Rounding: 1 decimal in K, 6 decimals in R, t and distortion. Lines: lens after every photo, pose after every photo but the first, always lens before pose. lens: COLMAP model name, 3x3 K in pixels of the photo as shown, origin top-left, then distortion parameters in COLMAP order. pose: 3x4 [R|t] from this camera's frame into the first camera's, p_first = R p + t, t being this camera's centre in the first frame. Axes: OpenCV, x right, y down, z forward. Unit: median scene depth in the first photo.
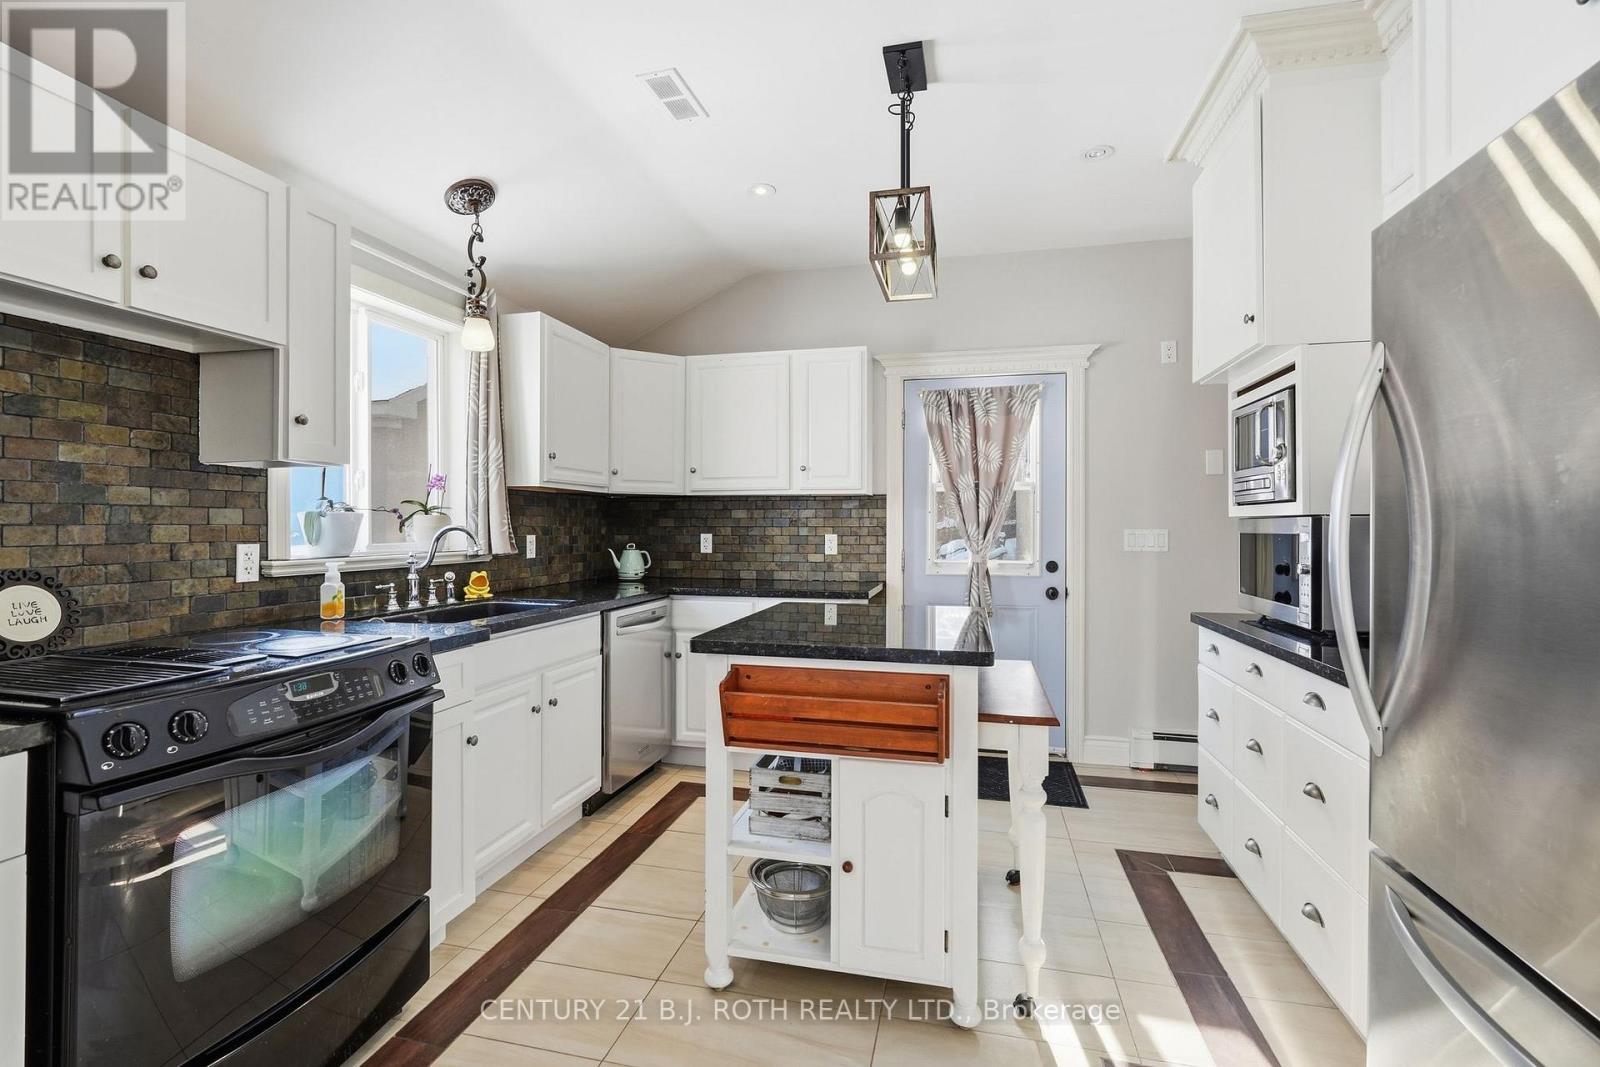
lens RADIAL K [[725.8, 0, 802.2], [0, 725.8, 526.8], [0, 0, 1]] dist [-0.004506, 0.000005]
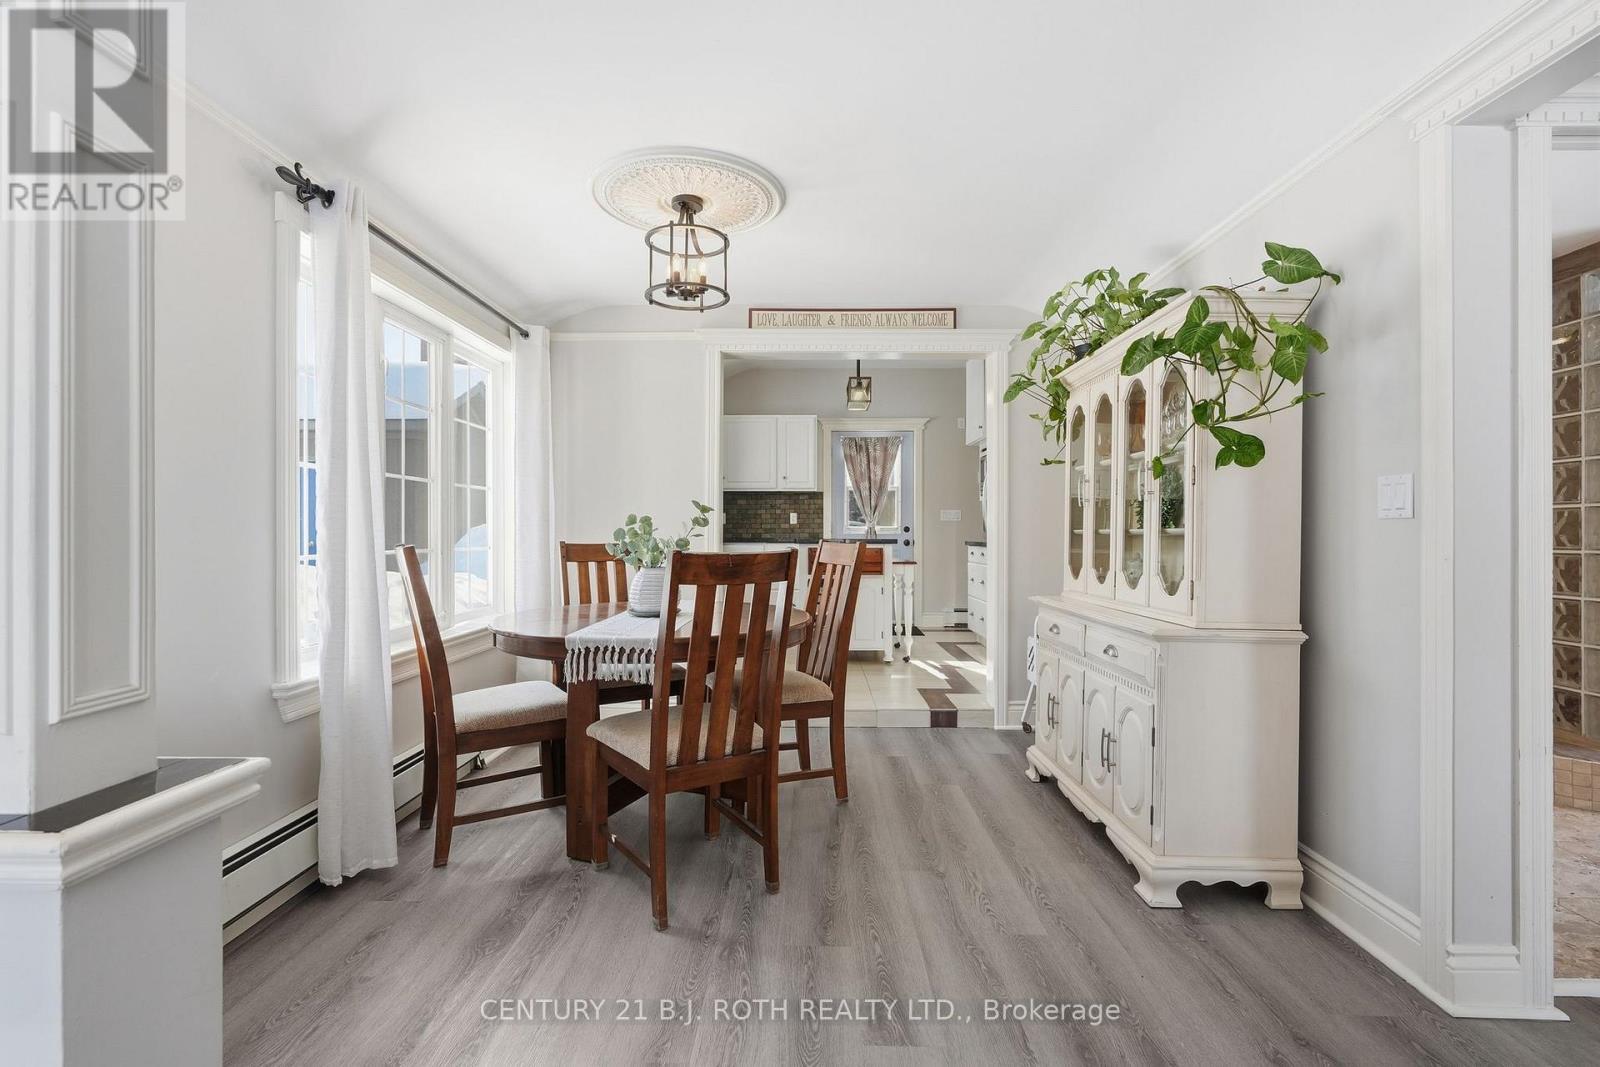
lens RADIAL K [[742.6, 0, 800.0], [0, 742.6, 533.5], [0, 0, 1]] dist [-0.000056, 0.000114]
pose [[0.976749, -0.001416, 0.214382, -0.427431], [0.001179, 0.999999, 0.001231, 0.073345], [-0.214384, -0.000950, 0.976749, -1.045334]]
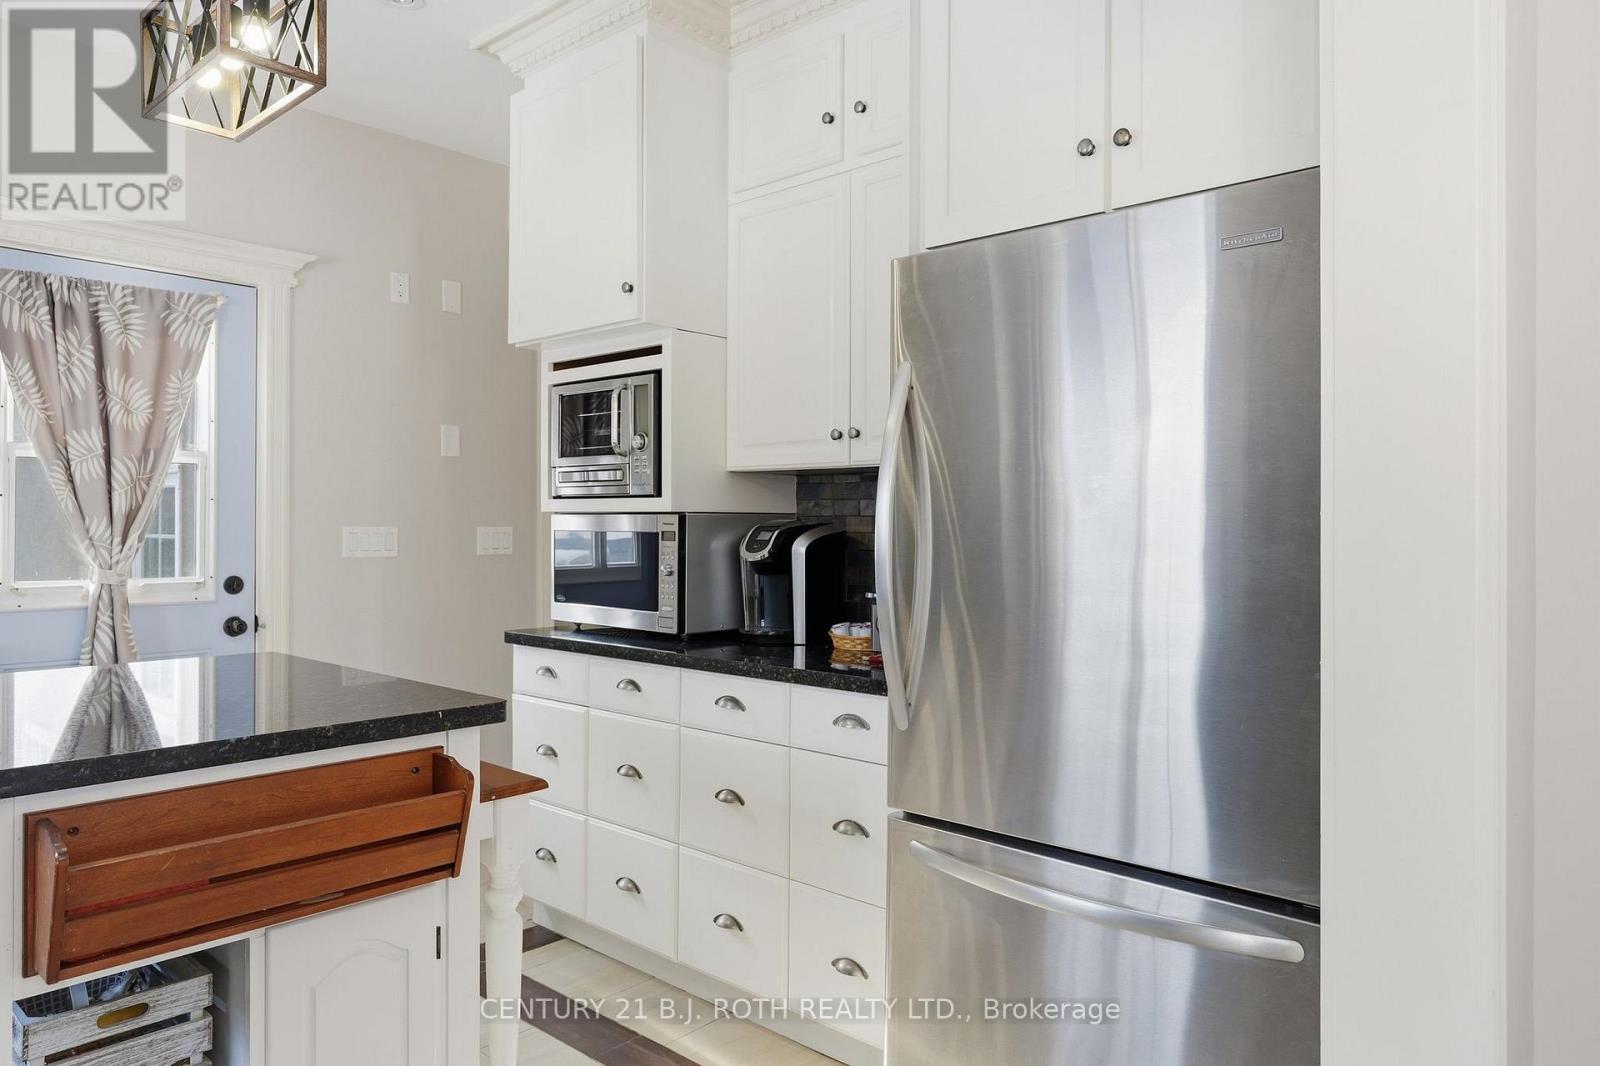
lens RADIAL K [[1045.6, 0, 800.0], [0, 1045.6, 533.0], [0, 0, 1]] dist [-0.001183, -0.000014]
pose [[0.484402, -0.007810, 0.874811, -0.257435], [-0.002527, 0.999943, 0.010326, -0.002043], [-0.874842, -0.007213, 0.484355, 0.130242]]
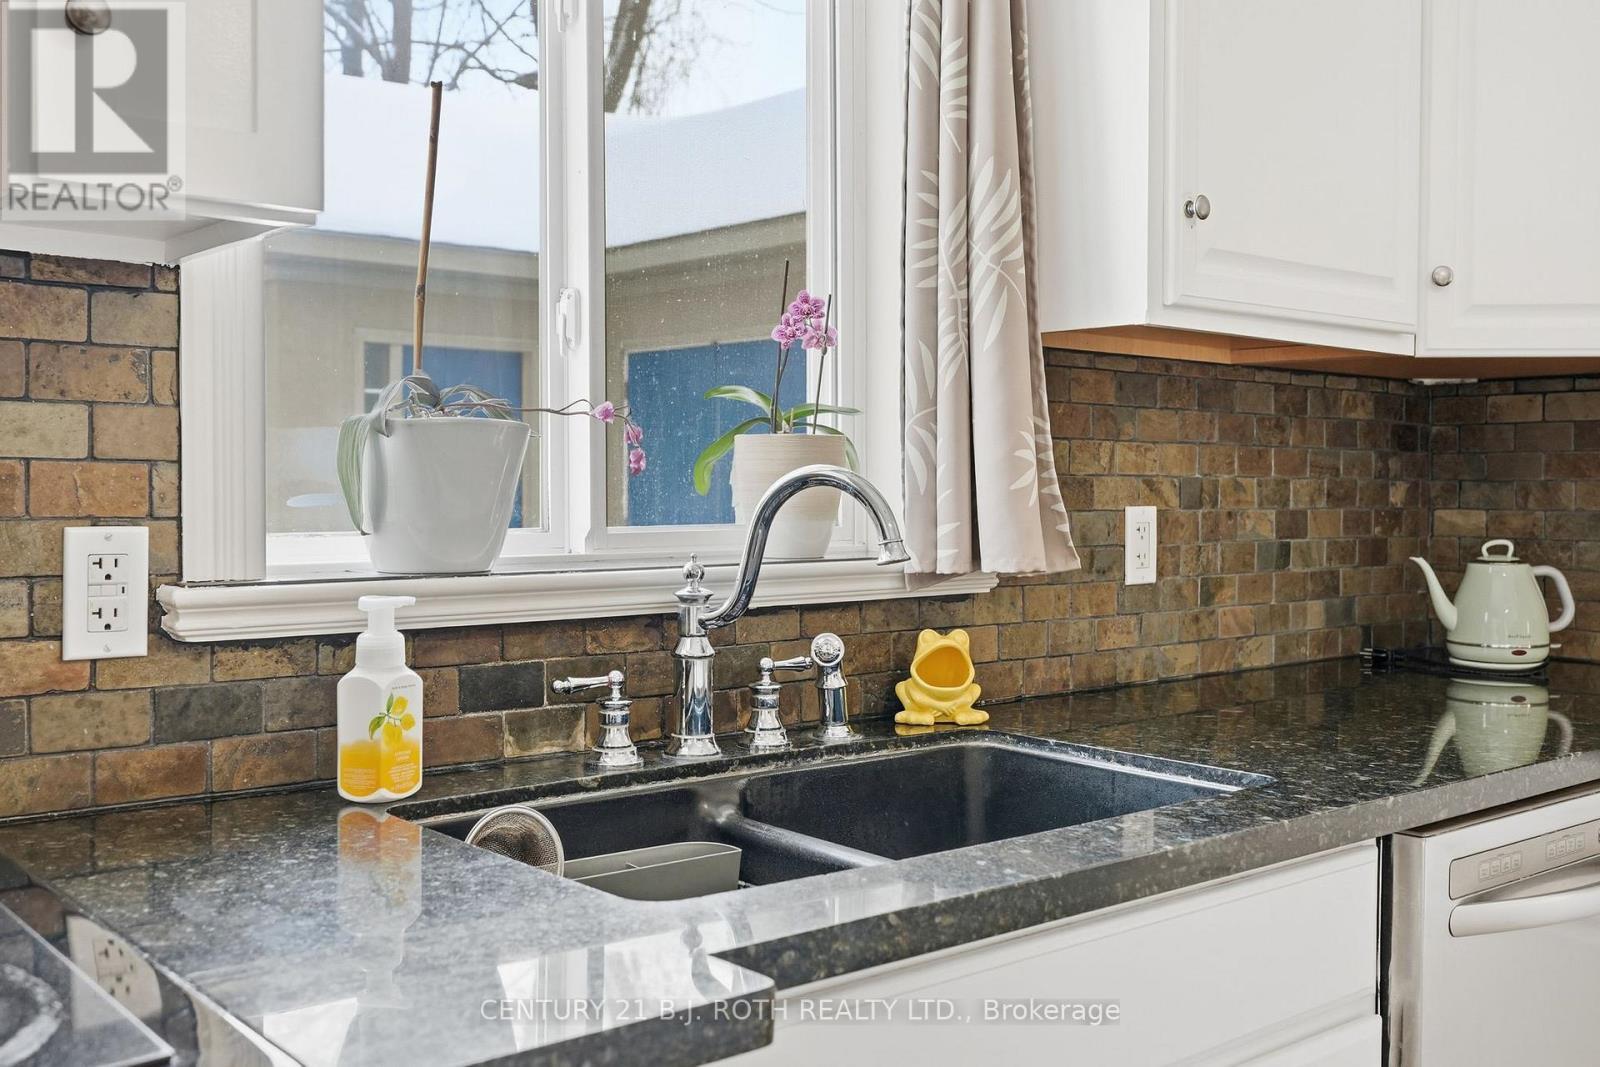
lens RADIAL K [[1553.3, 0, 797.9], [0, 1553.3, 507.6], [0, 0, 1]] dist [-0.005810, -0.000747]
pose [[0.802831, 0.007878, -0.596154, -0.117244], [-0.002287, 0.999946, 0.010133, 0.006343], [0.596202, -0.006771, 0.802806, 0.438172]]
